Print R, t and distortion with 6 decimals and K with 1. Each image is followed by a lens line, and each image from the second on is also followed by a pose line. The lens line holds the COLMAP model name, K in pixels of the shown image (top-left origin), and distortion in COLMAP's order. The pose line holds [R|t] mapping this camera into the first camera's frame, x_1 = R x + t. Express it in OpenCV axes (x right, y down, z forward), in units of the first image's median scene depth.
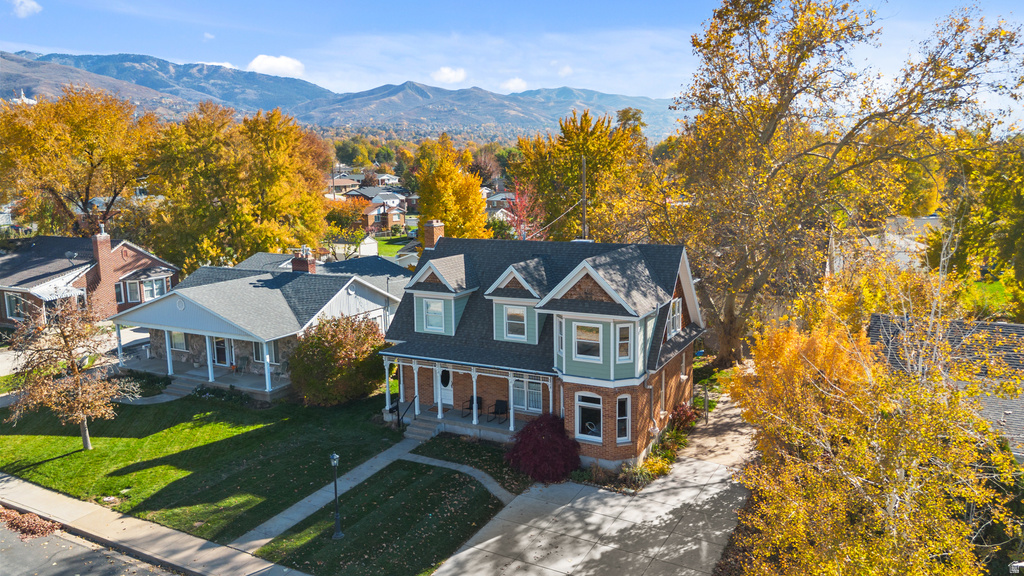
lens RADIAL K [[725.6, 0, 514.5], [0, 725.6, 284.9], [0, 0, 1]] dist [0.064140, -0.063969]
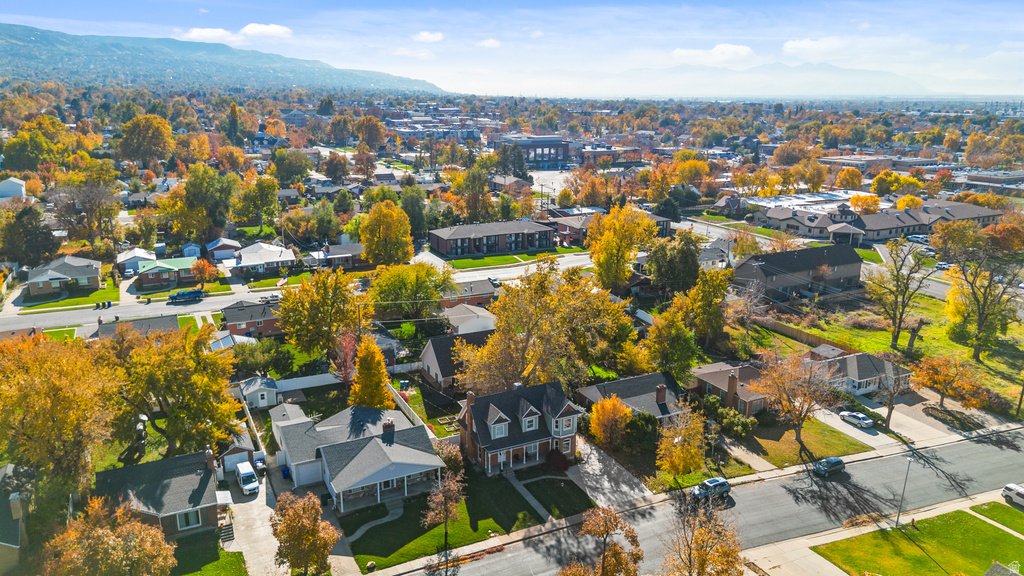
lens RADIAL K [[725.6, 0, 514.5], [0, 725.6, 284.9], [0, 0, 1]] dist [0.064140, -0.063969]
pose [[0.578797, -0.192420, 0.792445, -2.112068], [0.114382, 0.981312, 0.154736, -0.900459], [-0.807410, 0.001081, 0.589990, -0.616987]]
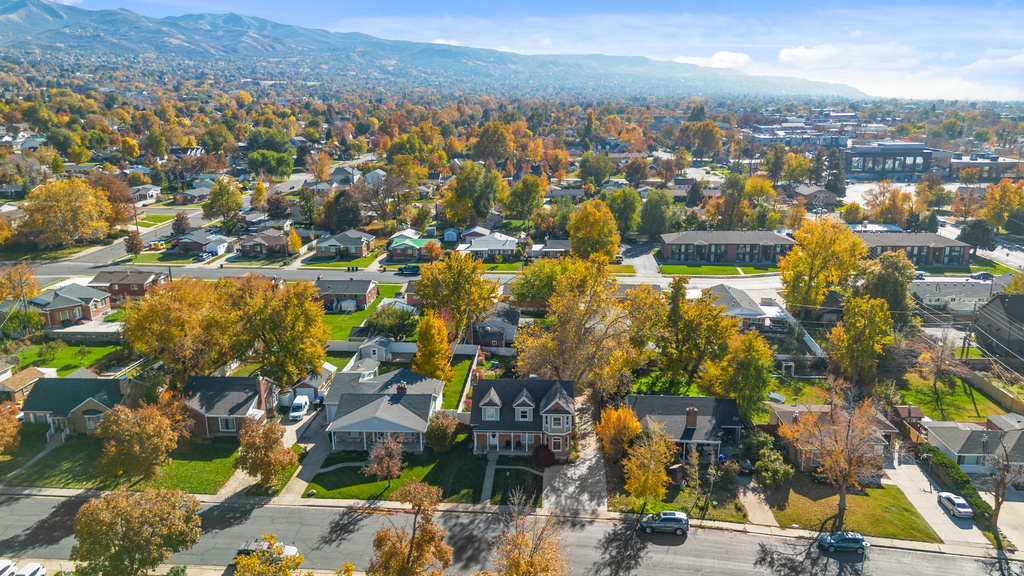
lens RADIAL K [[725.6, 0, 514.5], [0, 725.6, 284.9], [0, 0, 1]] dist [0.064140, -0.063969]
pose [[0.913399, -0.093110, 0.396273, -1.095514], [0.058422, 0.993396, 0.098752, -0.726117], [-0.402851, -0.067049, 0.912806, -1.551001]]
